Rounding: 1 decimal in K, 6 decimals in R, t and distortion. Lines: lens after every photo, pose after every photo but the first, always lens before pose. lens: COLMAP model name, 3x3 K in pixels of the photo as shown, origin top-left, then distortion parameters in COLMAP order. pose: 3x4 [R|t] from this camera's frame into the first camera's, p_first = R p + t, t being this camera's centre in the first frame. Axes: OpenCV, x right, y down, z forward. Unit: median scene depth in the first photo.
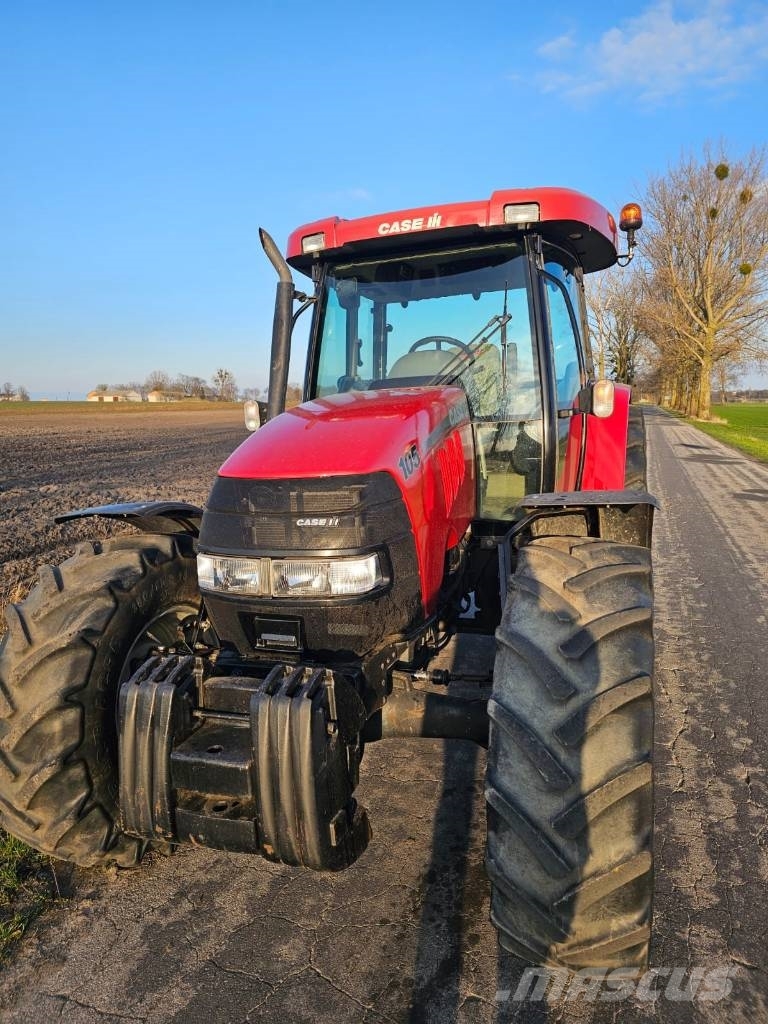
lens RADIAL K [[675.9, 0, 383.7], [0, 675.9, 504.7], [0, 0, 1]] dist [0.054263, -0.049071]
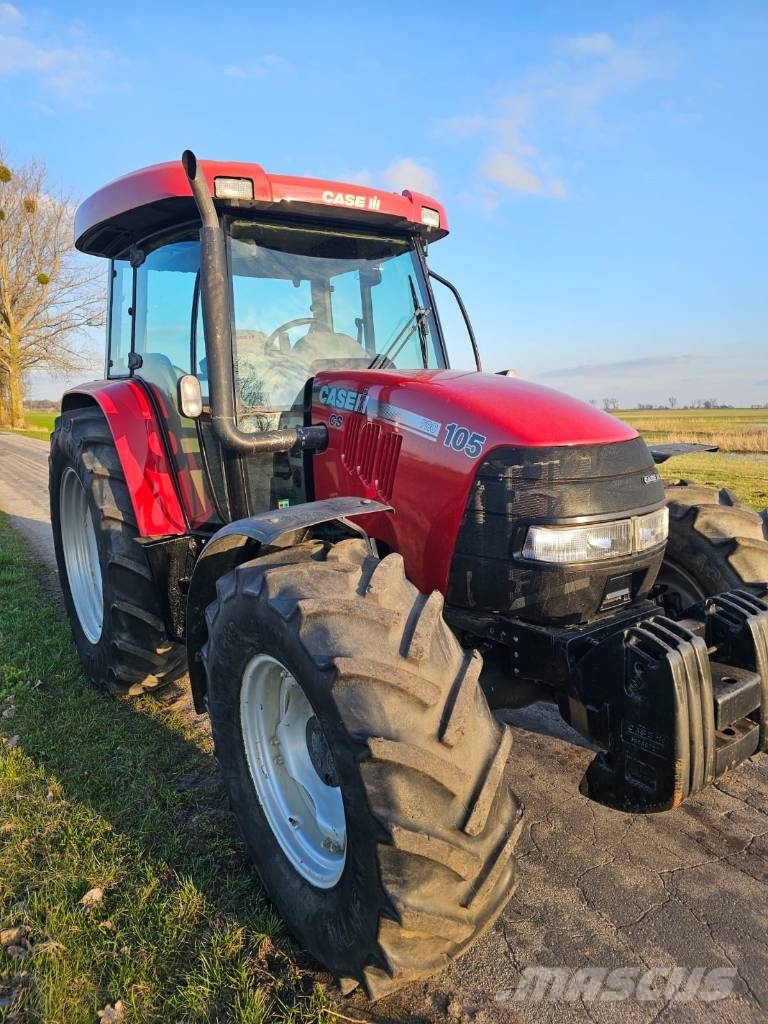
lens RADIAL K [[679.1, 0, 384.0], [0, 679.1, 512.0], [0, 0, 1]] dist [0.074579, -0.073160]
pose [[0.578813, -0.115848, 0.807190, -0.888881], [0.120074, 0.991176, 0.056152, -0.024953], [-0.806572, 0.064421, 0.587615, 0.480008]]
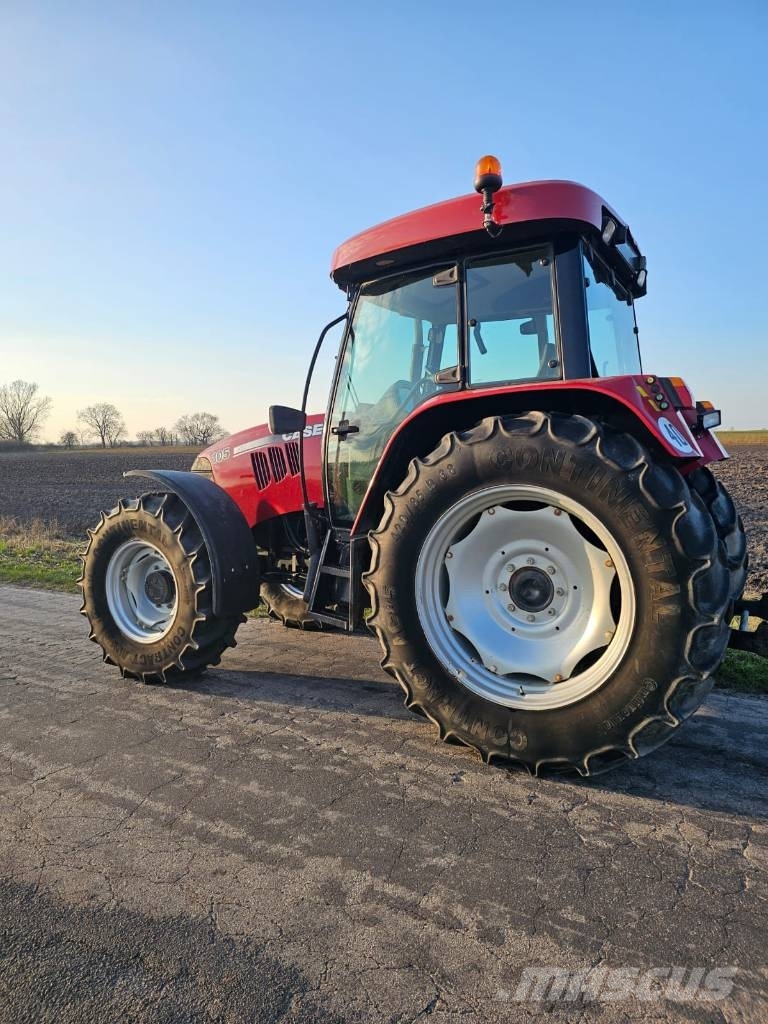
lens RADIAL K [[676.9, 0, 384.0], [0, 676.9, 512.0], [0, 0, 1]] dist [0.080570, -0.082877]
pose [[-0.160235, 0.111582, -0.980752, 1.707165], [-0.116212, 0.984547, 0.131001, -0.187898], [0.980214, 0.134966, -0.144792, 1.502111]]
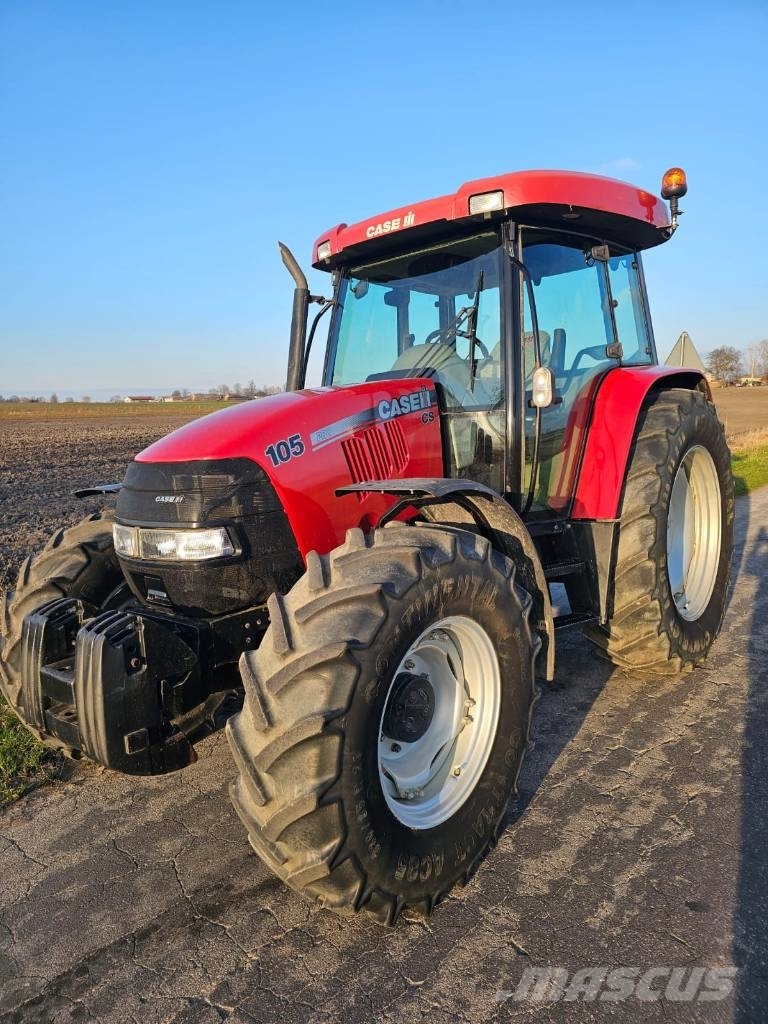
lens RADIAL K [[676.7, 0, 383.0], [0, 676.7, 517.5], [0, 0, 1]] dist [0.051862, -0.047100]
pose [[0.935410, 0.039092, -0.351398, 0.477642], [-0.028443, 0.998968, 0.035418, 0.003727], [0.352420, -0.023136, 0.935556, -0.002156]]
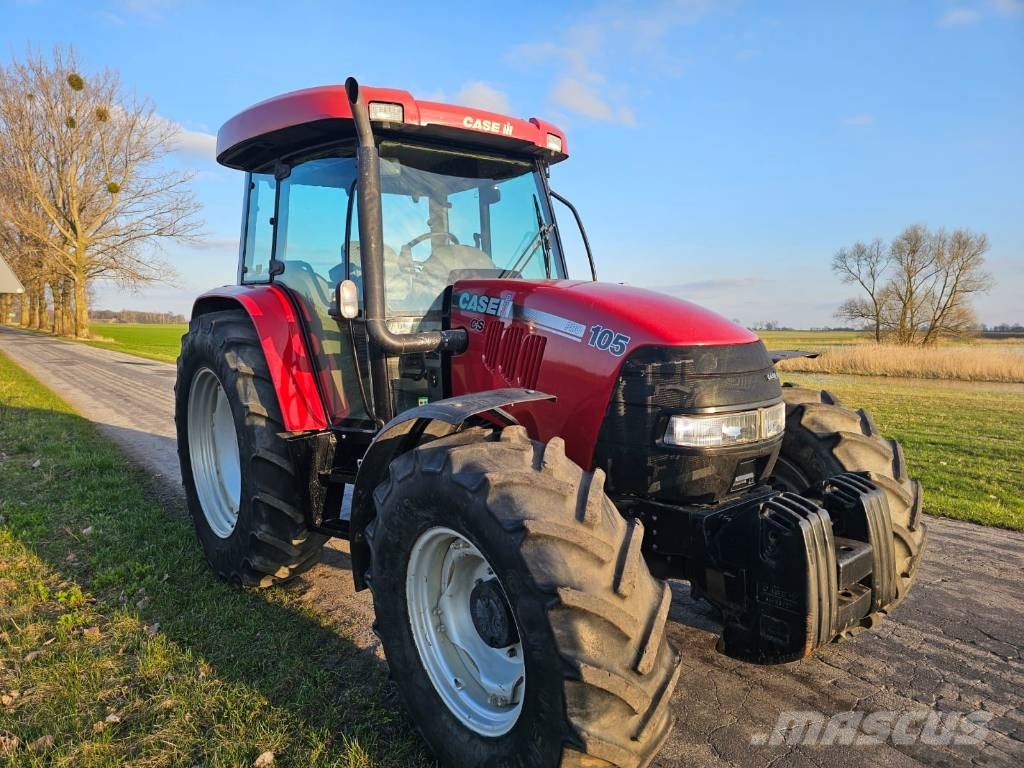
lens RADIAL K [[676.9, 0, 495.4], [0, 676.9, 402.4], [0, 0, 1]] dist [0.080570, -0.082877]
pose [[0.534080, -0.080854, 0.841559, -1.019075], [0.108907, 0.993702, 0.026355, -0.011022], [-0.838390, 0.077576, 0.539522, 0.515480]]
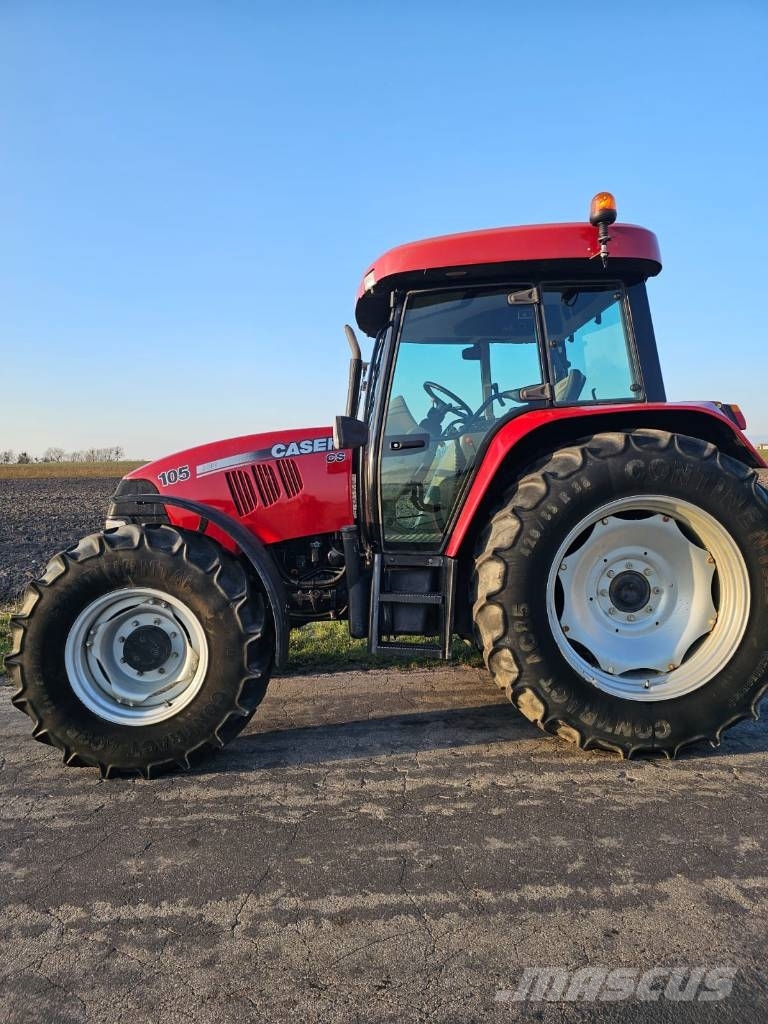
lens RADIAL K [[676.7, 0, 383.0], [0, 676.7, 517.5], [0, 0, 1]] dist [0.051862, -0.047100]
pose [[0.407576, 0.074203, -0.910152, 1.496507], [-0.111682, 0.993261, 0.030966, -0.057625], [0.906316, 0.089026, 0.413117, 0.628035]]
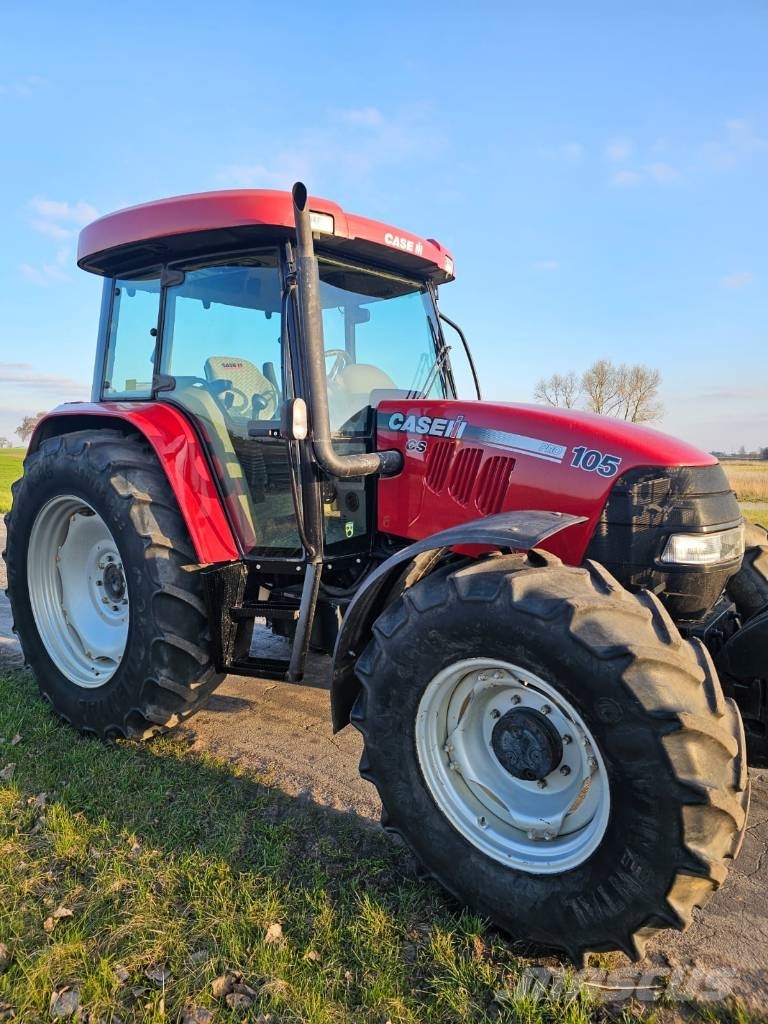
lens RADIAL K [[676.9, 0, 384.0], [0, 676.9, 512.0], [0, 0, 1]] dist [0.080570, -0.082877]
pose [[0.329859, -0.073056, 0.941199, -1.128827], [0.123823, 0.991736, 0.033583, -0.050526], [-0.935874, 0.105465, 0.336179, 0.827729]]
